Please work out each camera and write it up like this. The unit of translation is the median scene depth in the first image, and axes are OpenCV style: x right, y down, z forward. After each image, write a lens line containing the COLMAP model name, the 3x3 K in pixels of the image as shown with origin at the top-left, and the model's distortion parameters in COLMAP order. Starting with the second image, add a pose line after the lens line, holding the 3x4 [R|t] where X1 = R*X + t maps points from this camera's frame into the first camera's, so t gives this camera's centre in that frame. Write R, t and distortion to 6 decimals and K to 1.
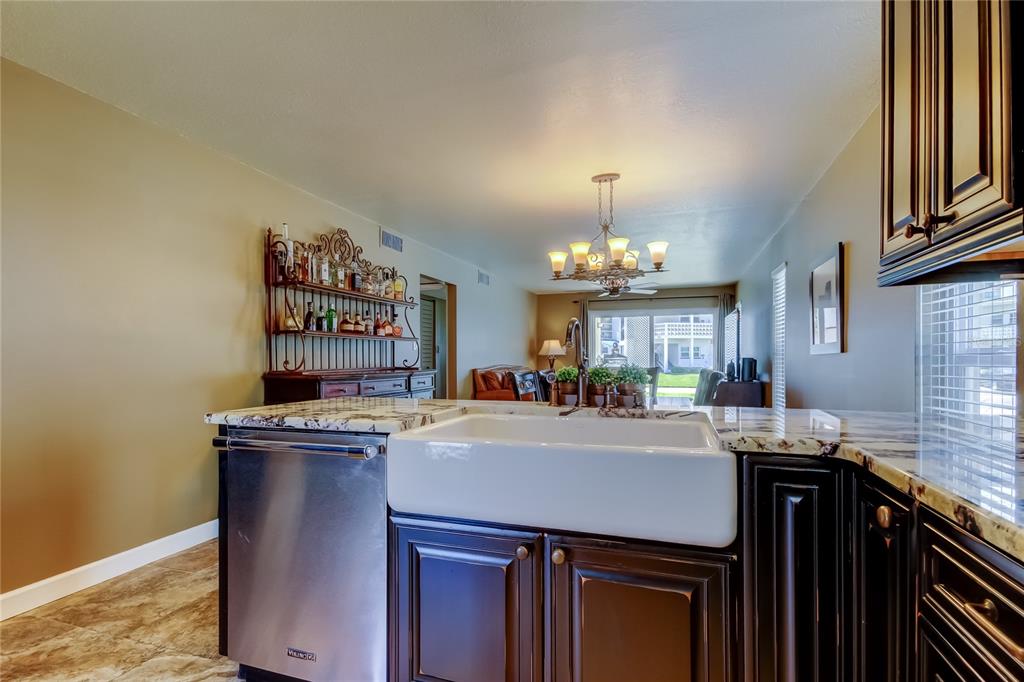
lens RADIAL K [[478.0, 0, 486.1], [0, 478.0, 357.7], [0, 0, 1]] dist [0.015285, 0.000003]
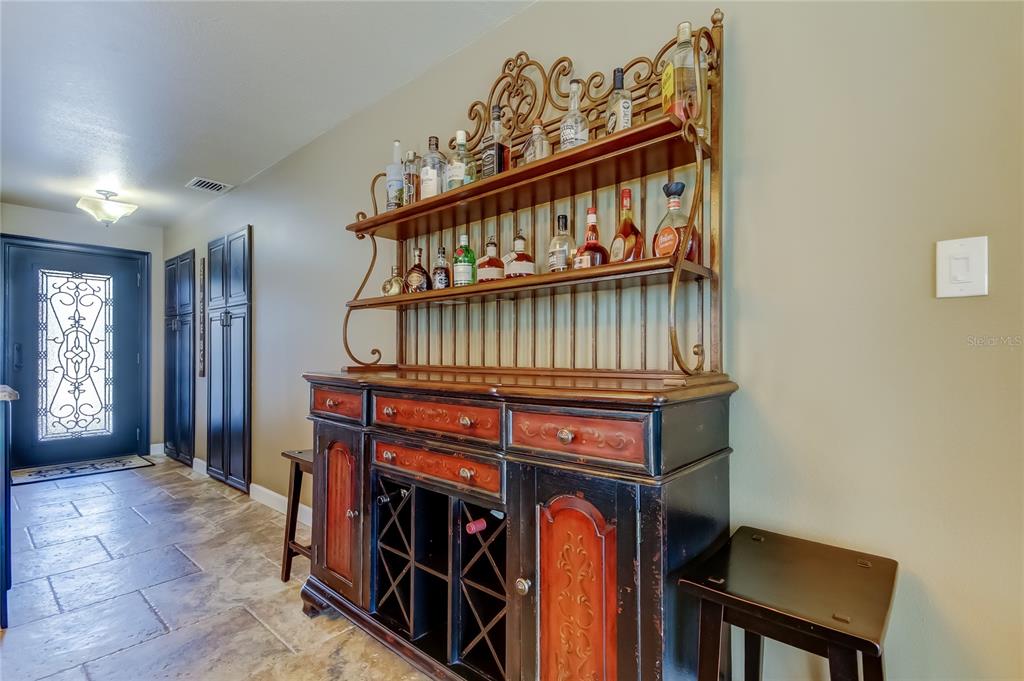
lens RADIAL K [[474.4, 0, 509.8], [0, 474.4, 348.9], [0, 0, 1]] dist [0.015244, 0.000172]
pose [[-0.354429, -0.000682, -0.935083, 0.117055], [0.006150, 0.999976, -0.003060, 0.007447], [0.935063, -0.006835, -0.354416, 1.096758]]
